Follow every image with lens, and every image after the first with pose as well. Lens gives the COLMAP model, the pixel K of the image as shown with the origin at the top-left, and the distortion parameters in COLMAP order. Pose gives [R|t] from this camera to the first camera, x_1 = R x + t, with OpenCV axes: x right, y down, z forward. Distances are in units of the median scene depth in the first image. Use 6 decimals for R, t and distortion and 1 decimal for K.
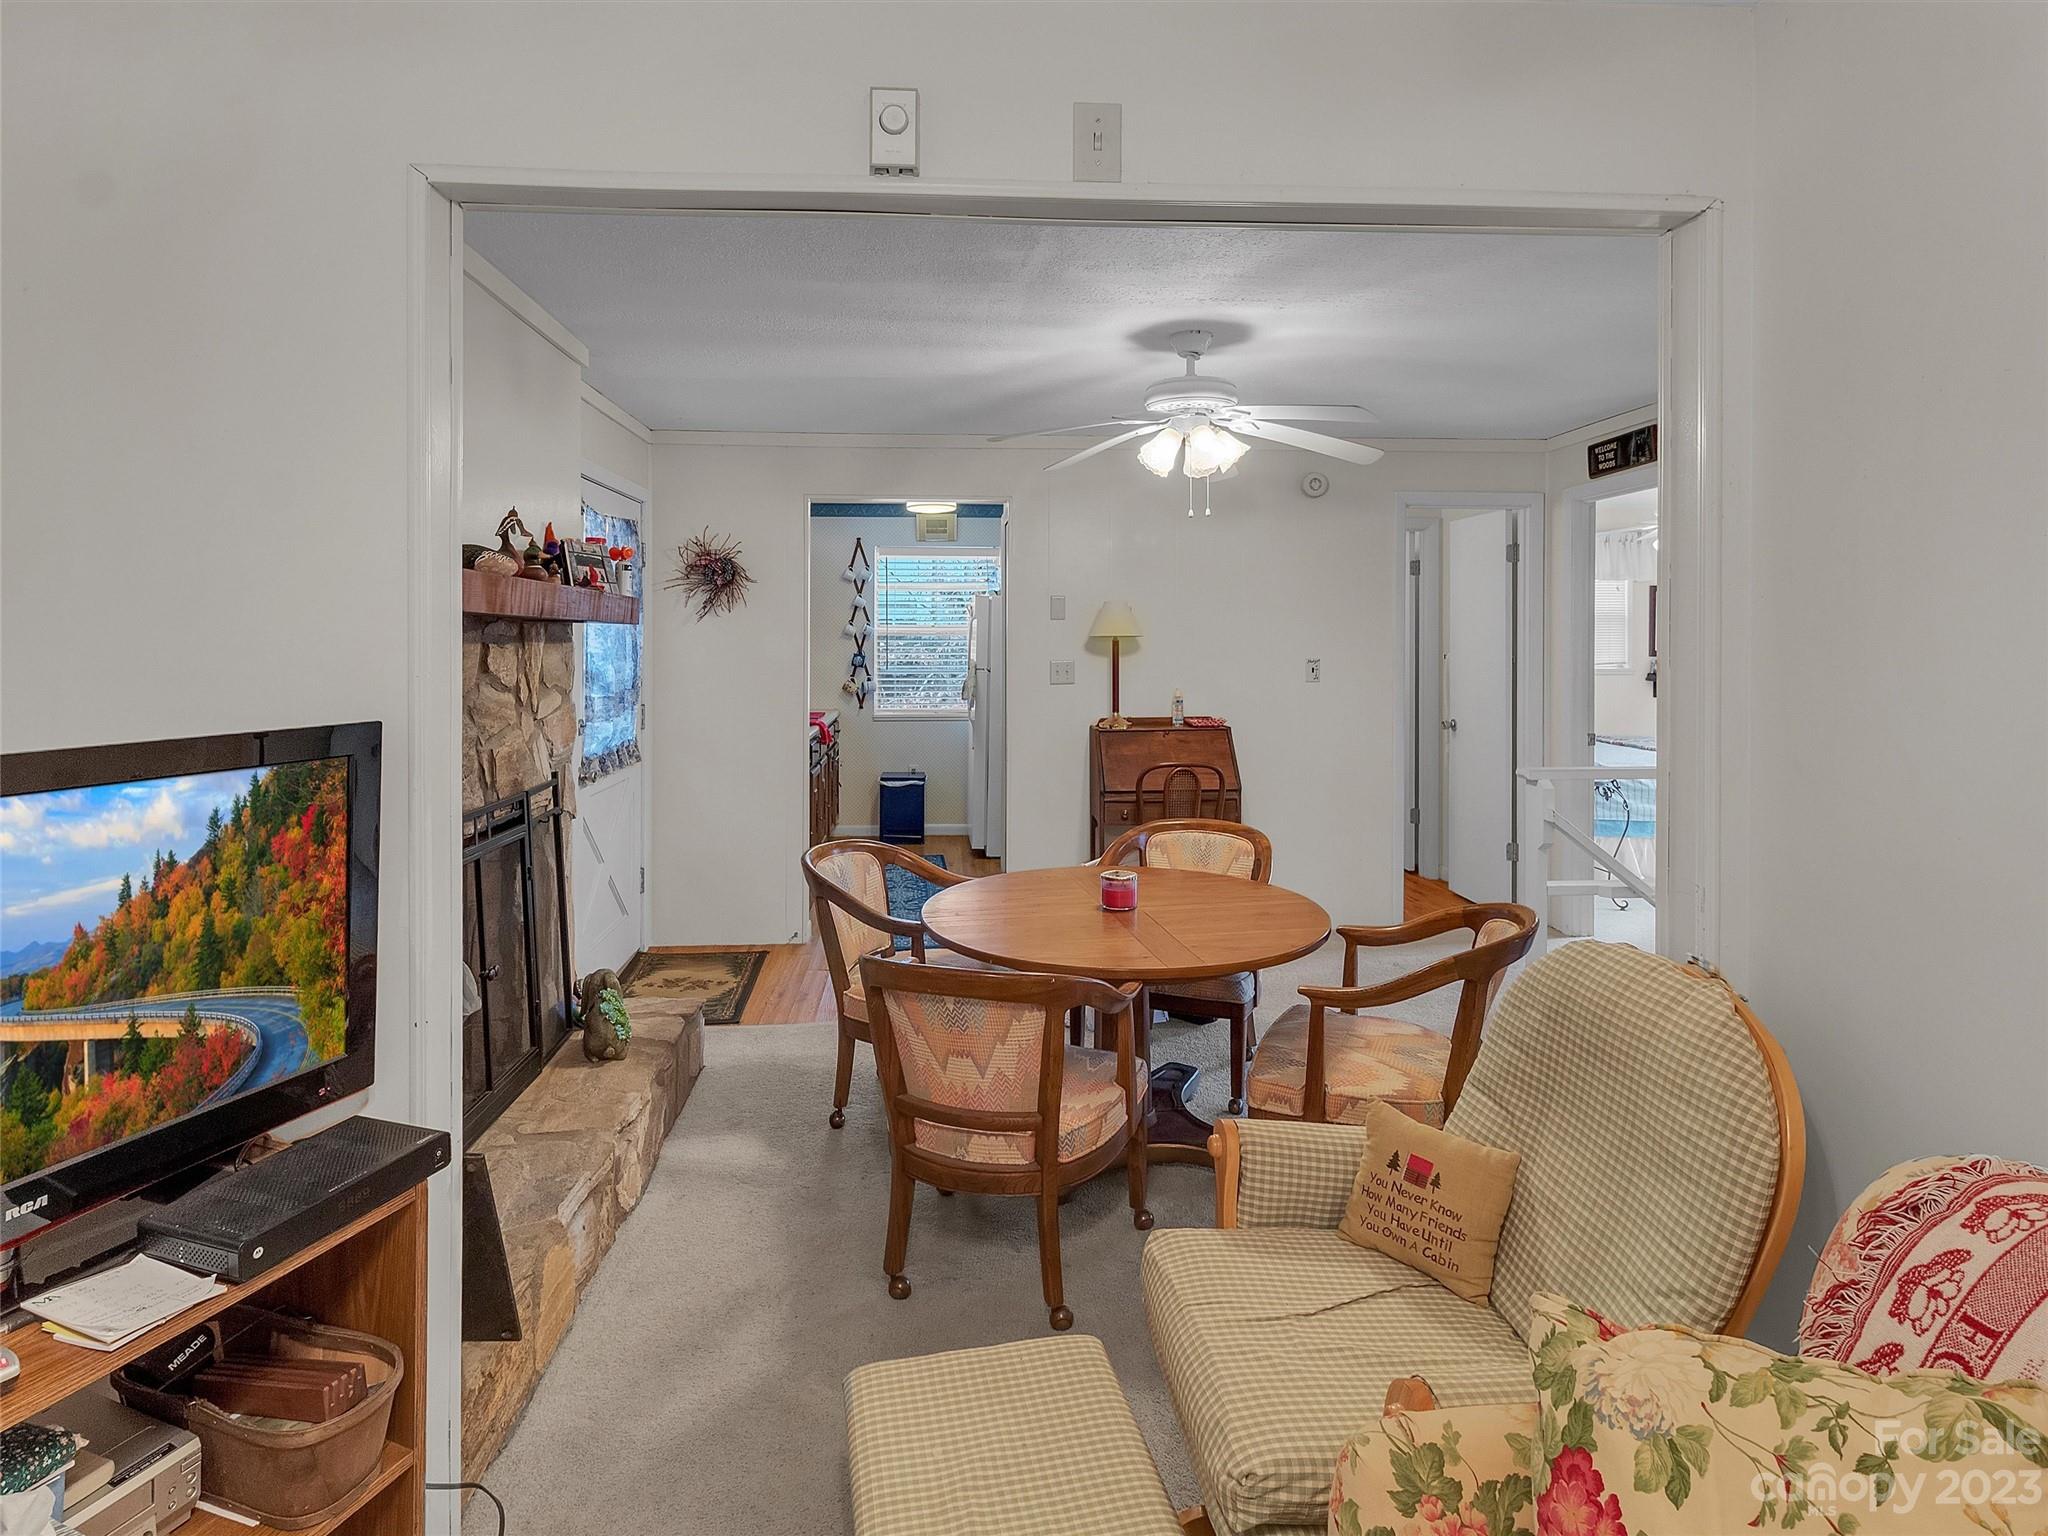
lens RADIAL K [[1065.4, 0, 1021.6], [0, 1065.4, 637.1], [0, 0, 1]] dist [-0.000008, 0.000139]
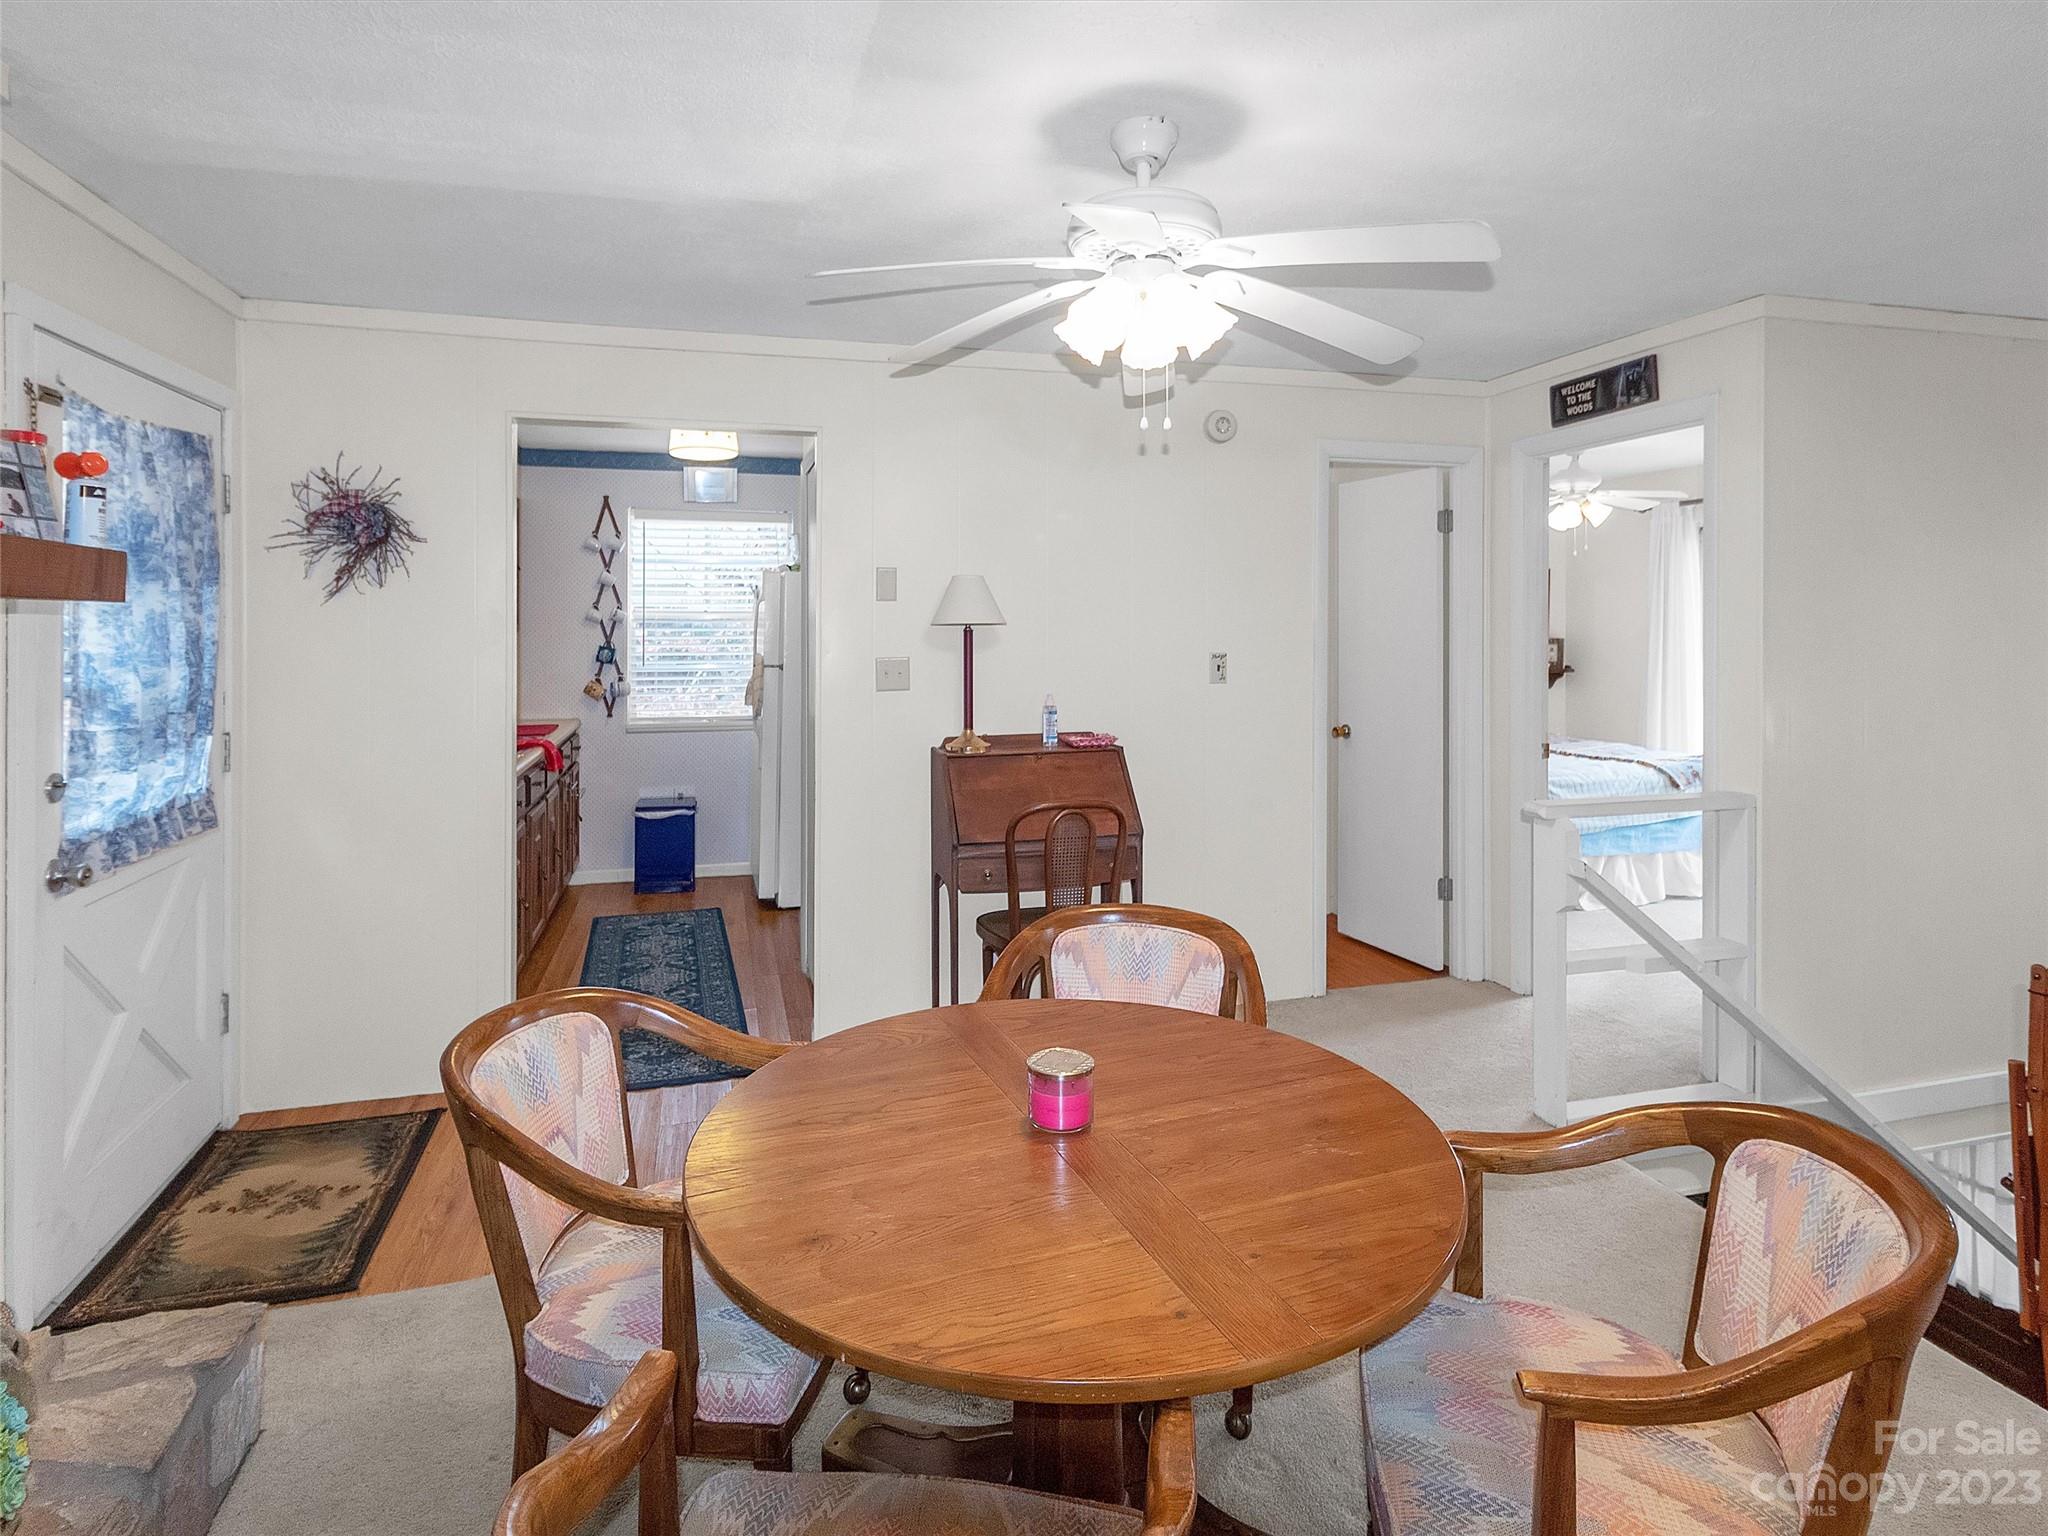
lens RADIAL K [[1094.0, 0, 1013.6], [0, 1094.0, 626.5], [0, 0, 1]] dist [0.014050, -0.000177]
pose [[0.981888, -0.000754, 0.189460, -0.022380], [0.000181, 0.999995, 0.003041, -0.001137], [-0.189461, -0.002952, 0.981884, 0.265961]]
